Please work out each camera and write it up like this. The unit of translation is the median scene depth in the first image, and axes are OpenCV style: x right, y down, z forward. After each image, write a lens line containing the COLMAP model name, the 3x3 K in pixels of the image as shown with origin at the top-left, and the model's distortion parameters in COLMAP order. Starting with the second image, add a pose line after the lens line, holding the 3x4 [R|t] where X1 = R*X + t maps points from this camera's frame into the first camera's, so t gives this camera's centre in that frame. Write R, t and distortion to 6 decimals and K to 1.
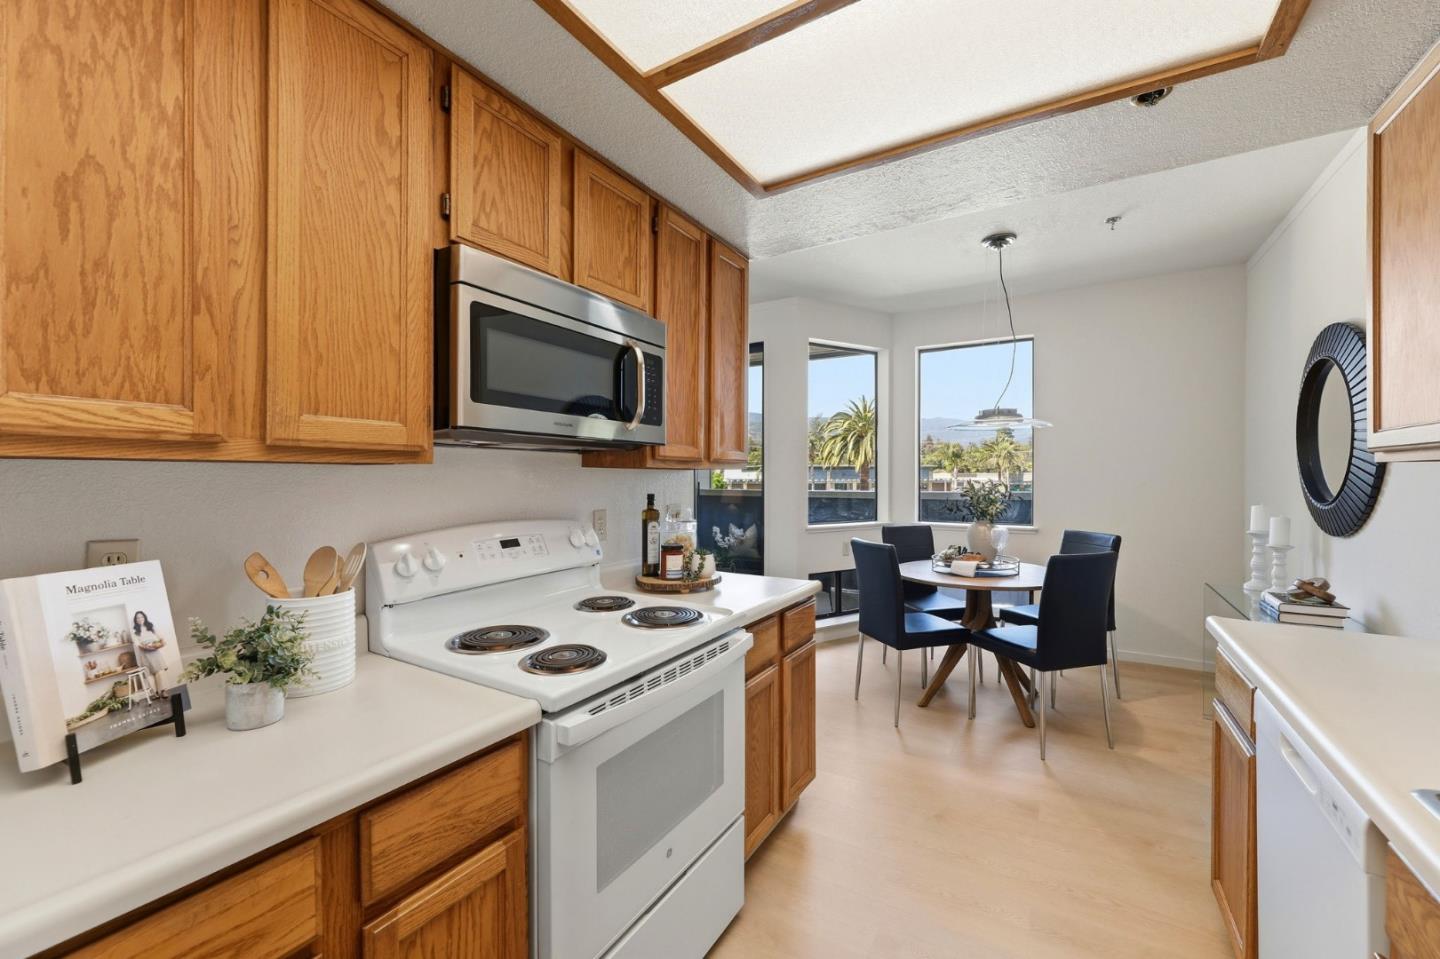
lens RADIAL K [[588.2, 0, 714.1], [0, 588.2, 486.7], [0, 0, 1]] dist [-0.002366, 0.000157]
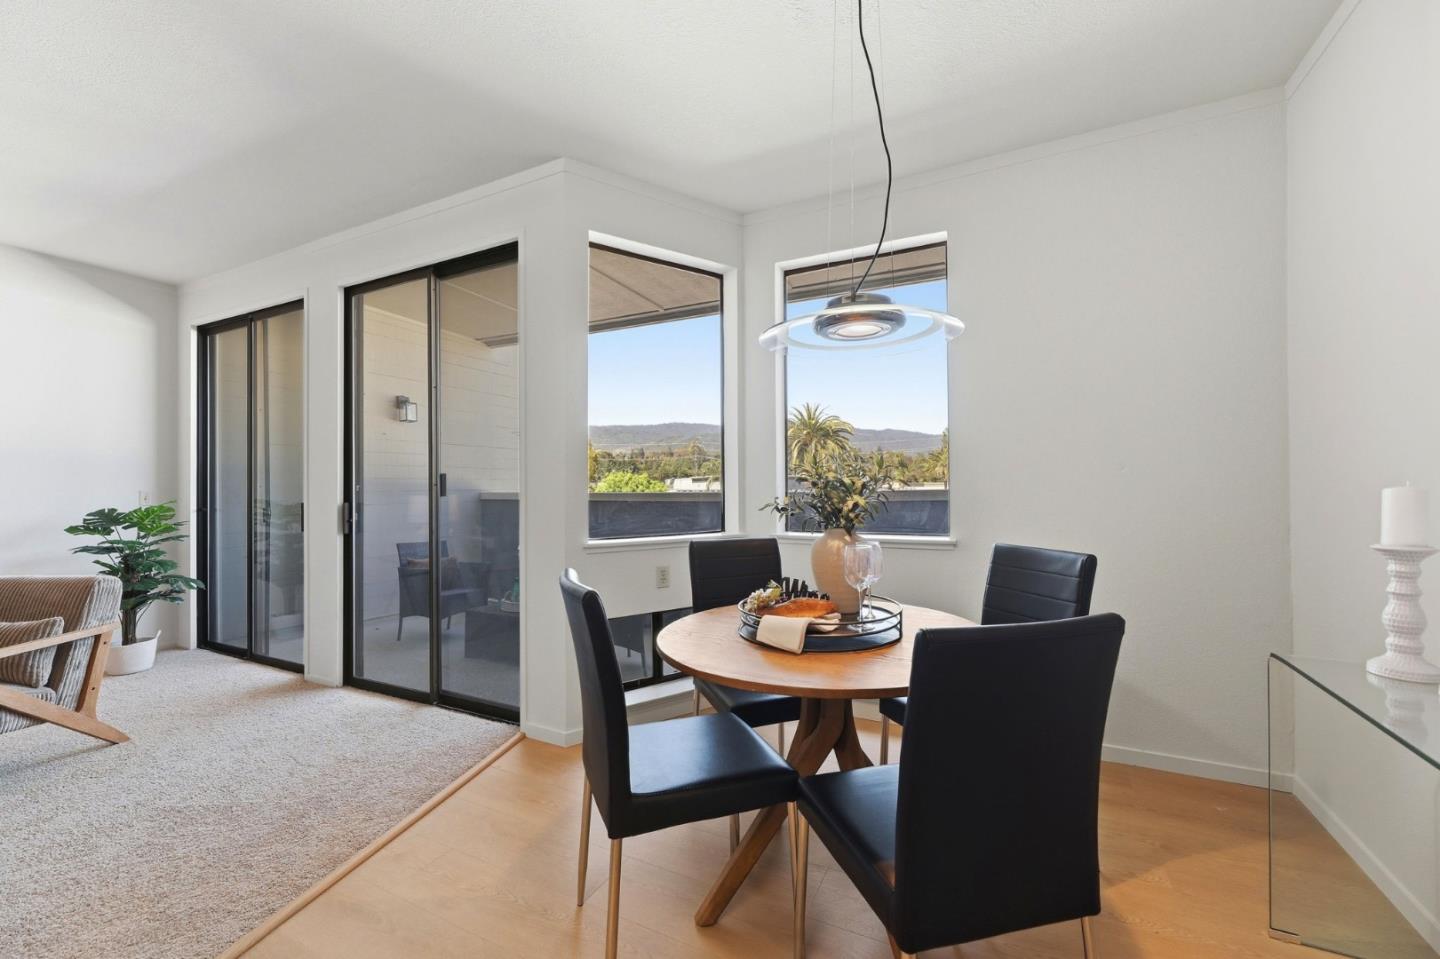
lens RADIAL K [[588.2, 0, 721.1], [0, 588.2, 488.5], [0, 0, 1]] dist [-0.002366, 0.000157]
pose [[0.996394, -0.005965, 0.084642, 0.319763], [0.007438, 0.999826, -0.017103, 0.031410], [-0.084525, 0.017671, 0.996265, 0.510093]]
